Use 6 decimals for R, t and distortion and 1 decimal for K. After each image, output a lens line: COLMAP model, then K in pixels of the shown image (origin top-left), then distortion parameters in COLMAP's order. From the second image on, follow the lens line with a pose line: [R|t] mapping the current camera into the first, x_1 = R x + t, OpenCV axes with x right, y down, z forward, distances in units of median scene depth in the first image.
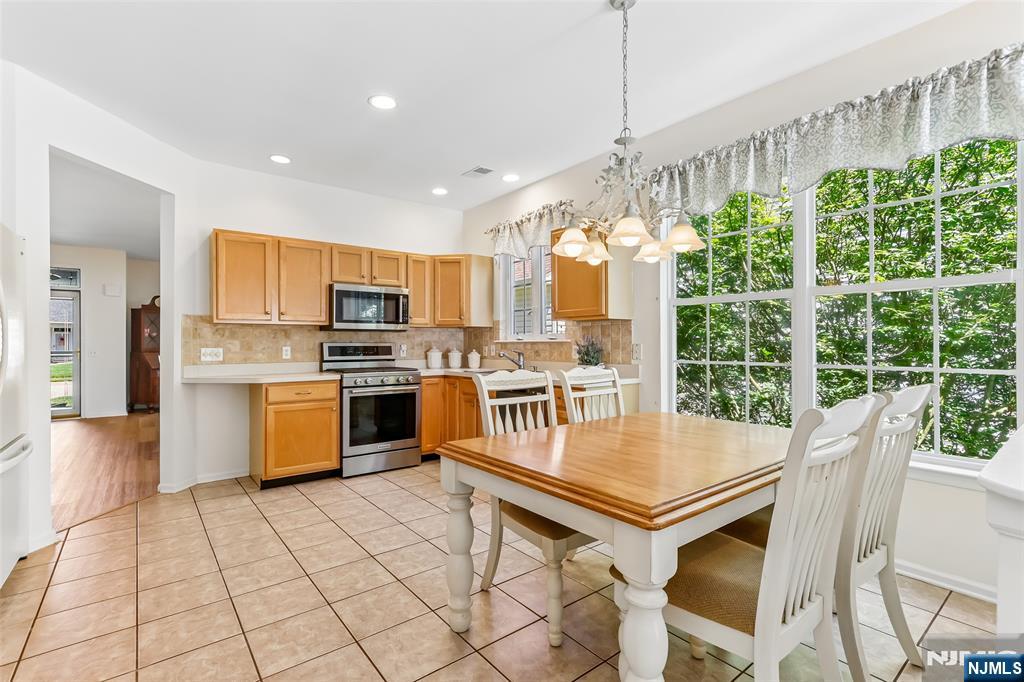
lens RADIAL K [[473.4, 0, 506.4], [0, 473.4, 341.7], [0, 0, 1]] dist [-0.003463, 0.002866]
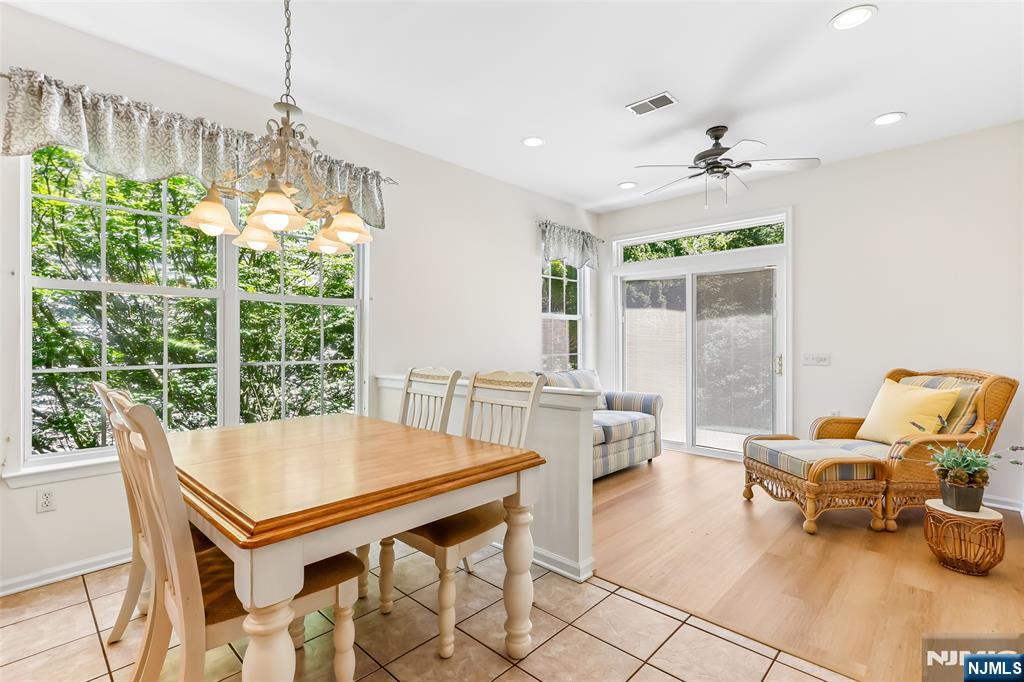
lens RADIAL K [[473.4, 0, 506.7], [0, 473.4, 341.7], [0, 0, 1]] dist [-0.003463, 0.002866]
pose [[-0.146383, 0.004264, 0.989219, -0.332543], [-0.001051, 0.999989, -0.004465, 0.002122], [-0.989227, -0.001693, -0.146377, 0.368271]]
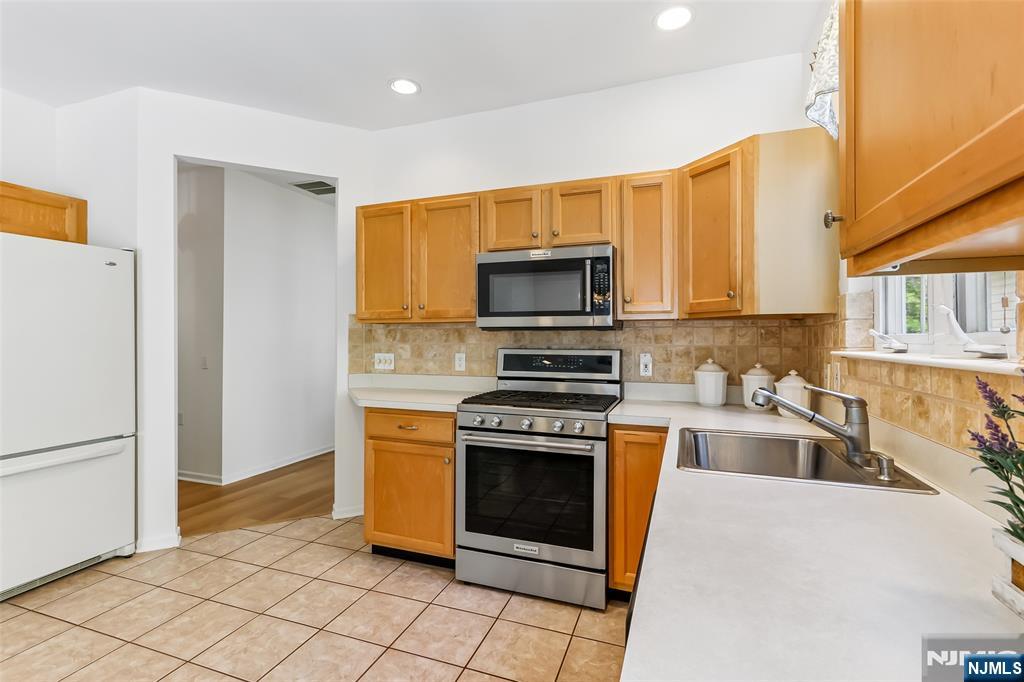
lens RADIAL K [[473.4, 0, 504.0], [0, 473.4, 334.1], [0, 0, 1]] dist [-0.003463, 0.002866]
pose [[0.521074, -0.004055, -0.853502, 0.184550], [0.000853, 0.999991, -0.004231, -0.016262], [0.853511, 0.001476, 0.521073, 0.717124]]
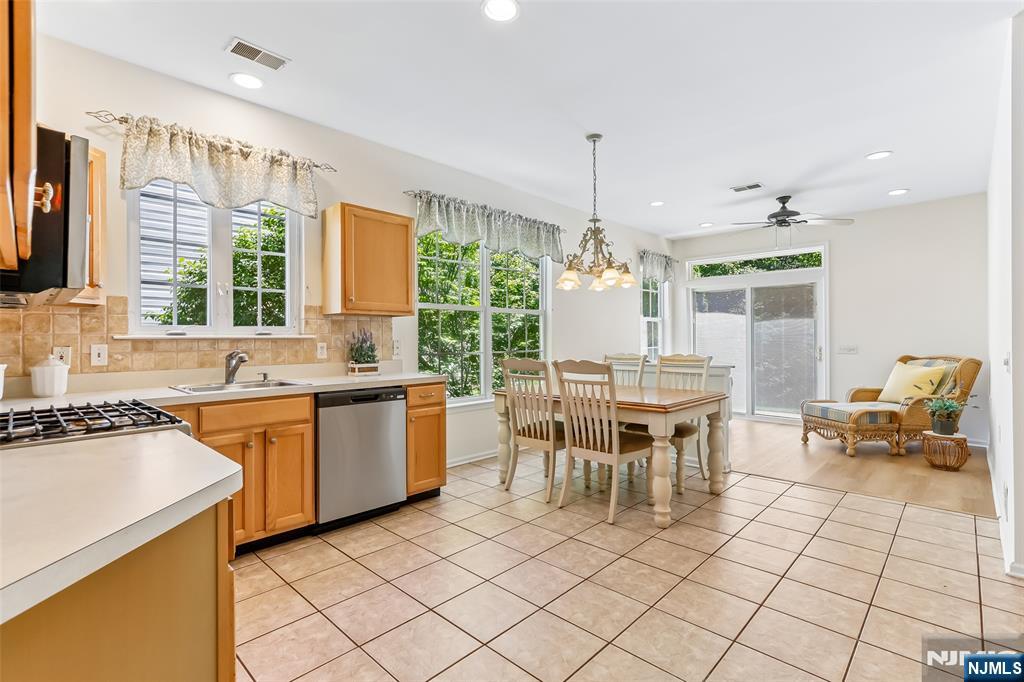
lens RADIAL K [[473.4, 0, 502.5], [0, 473.4, 336.8], [0, 0, 1]] dist [-0.003463, 0.002866]
pose [[-0.134113, 0.009204, 0.990923, -0.705656], [0.002205, 0.999957, -0.008990, 0.006010], [-0.990964, 0.000979, -0.134127, 0.787460]]
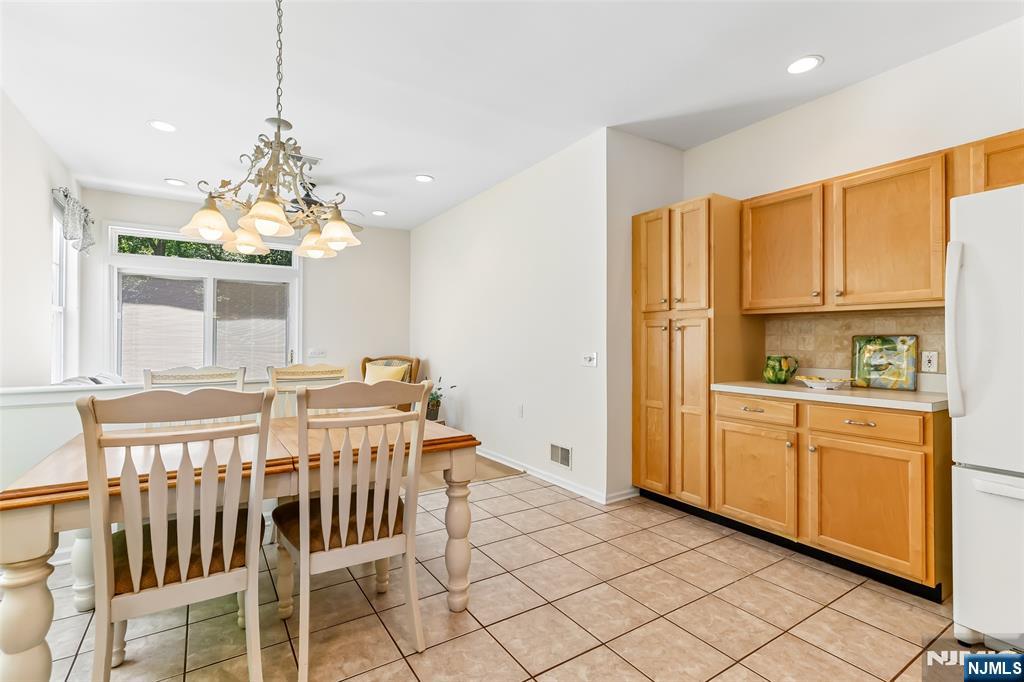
lens RADIAL K [[473.4, 0, 508.6], [0, 473.4, 340.6], [0, 0, 1]] dist [-0.003463, 0.002866]
pose [[-0.996335, 0.002697, 0.085500, -0.140125], [0.002397, 0.999991, -0.003607, 0.002154], [-0.085508, -0.003389, -0.996332, 0.949363]]
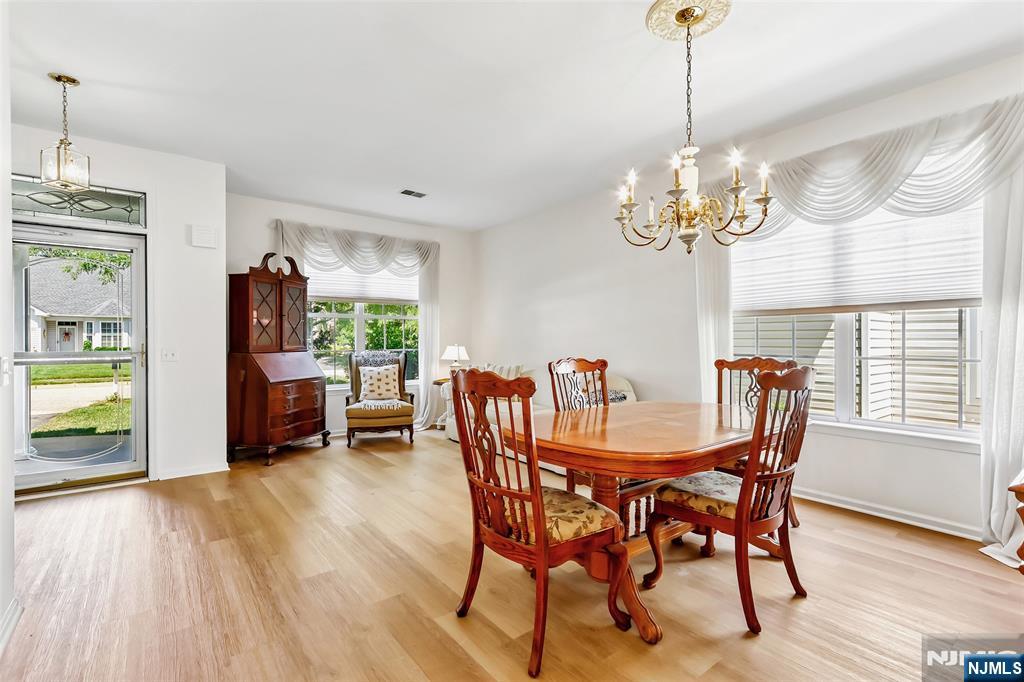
lens RADIAL K [[473.4, 0, 505.0], [0, 473.4, 341.1], [0, 0, 1]] dist [-0.003463, 0.002866]
pose [[0.999972, 0.007432, -0.000680, -0.915200], [-0.007431, 0.999972, 0.000831, 0.012373], [0.000686, -0.000826, 0.999999, 0.867645]]
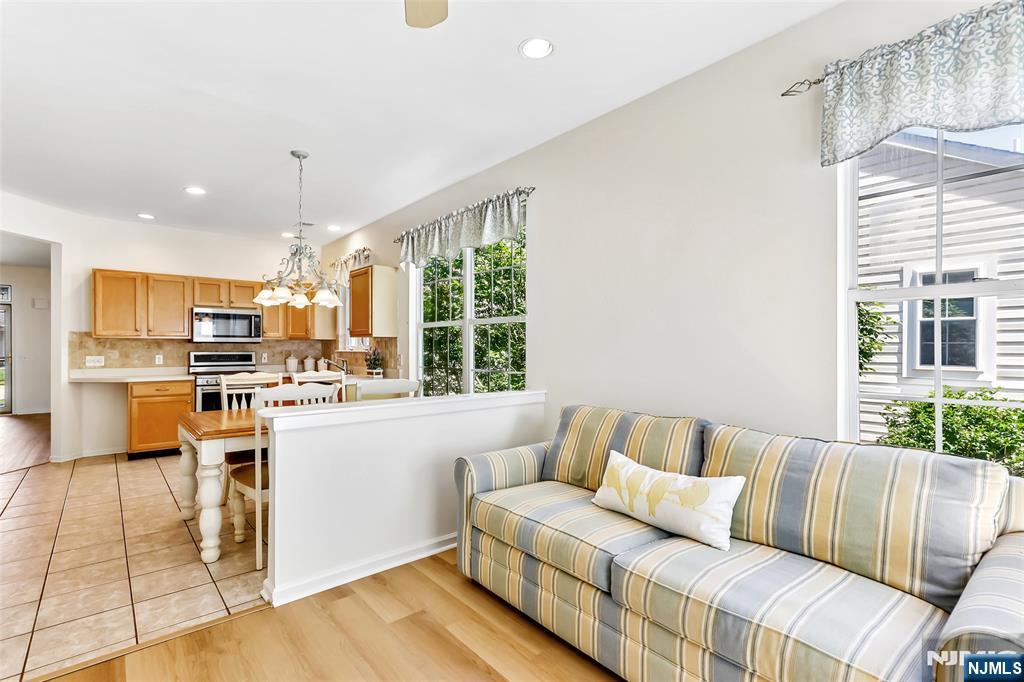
lens RADIAL K [[473.4, 0, 506.1], [0, 473.4, 350.3], [0, 0, 1]] dist [-0.003463, 0.002866]
pose [[0.999138, 0.002881, 0.041421, 0.463446], [-0.003253, 0.999955, 0.008928, -0.018241], [-0.041393, -0.009055, 0.999102, -0.367512]]
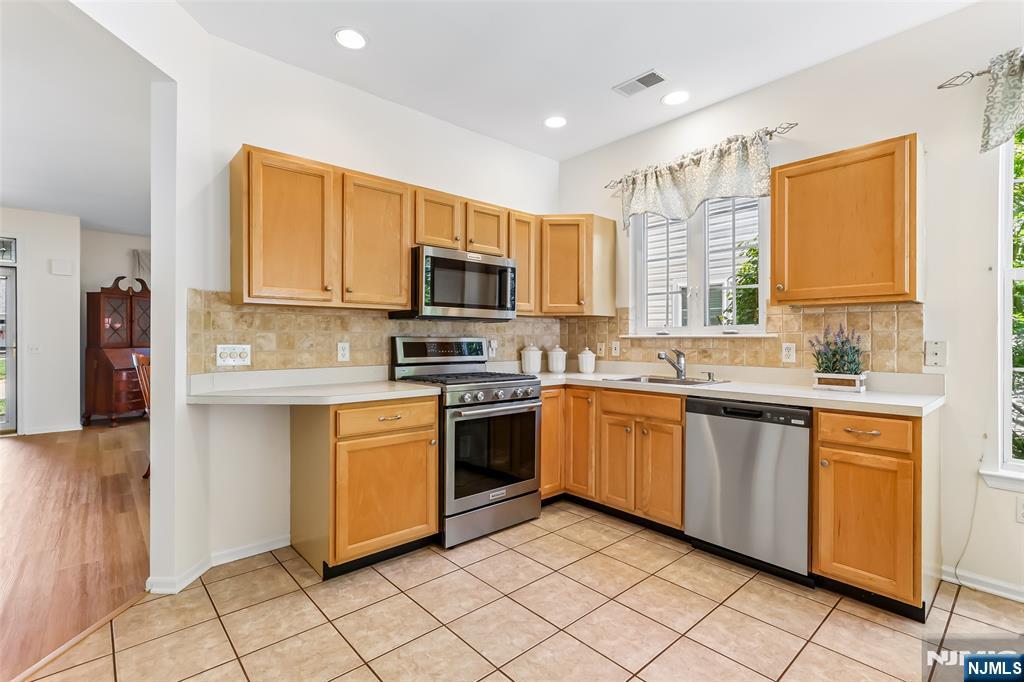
lens RADIAL K [[473.4, 0, 505.3], [0, 473.4, 338.9], [0, 0, 1]] dist [-0.003463, 0.002866]
pose [[0.998141, 0.004447, 0.060778, -0.294125], [-0.004718, 0.999980, 0.004323, 0.001394], [-0.060757, -0.004602, 0.998142, 0.347638]]
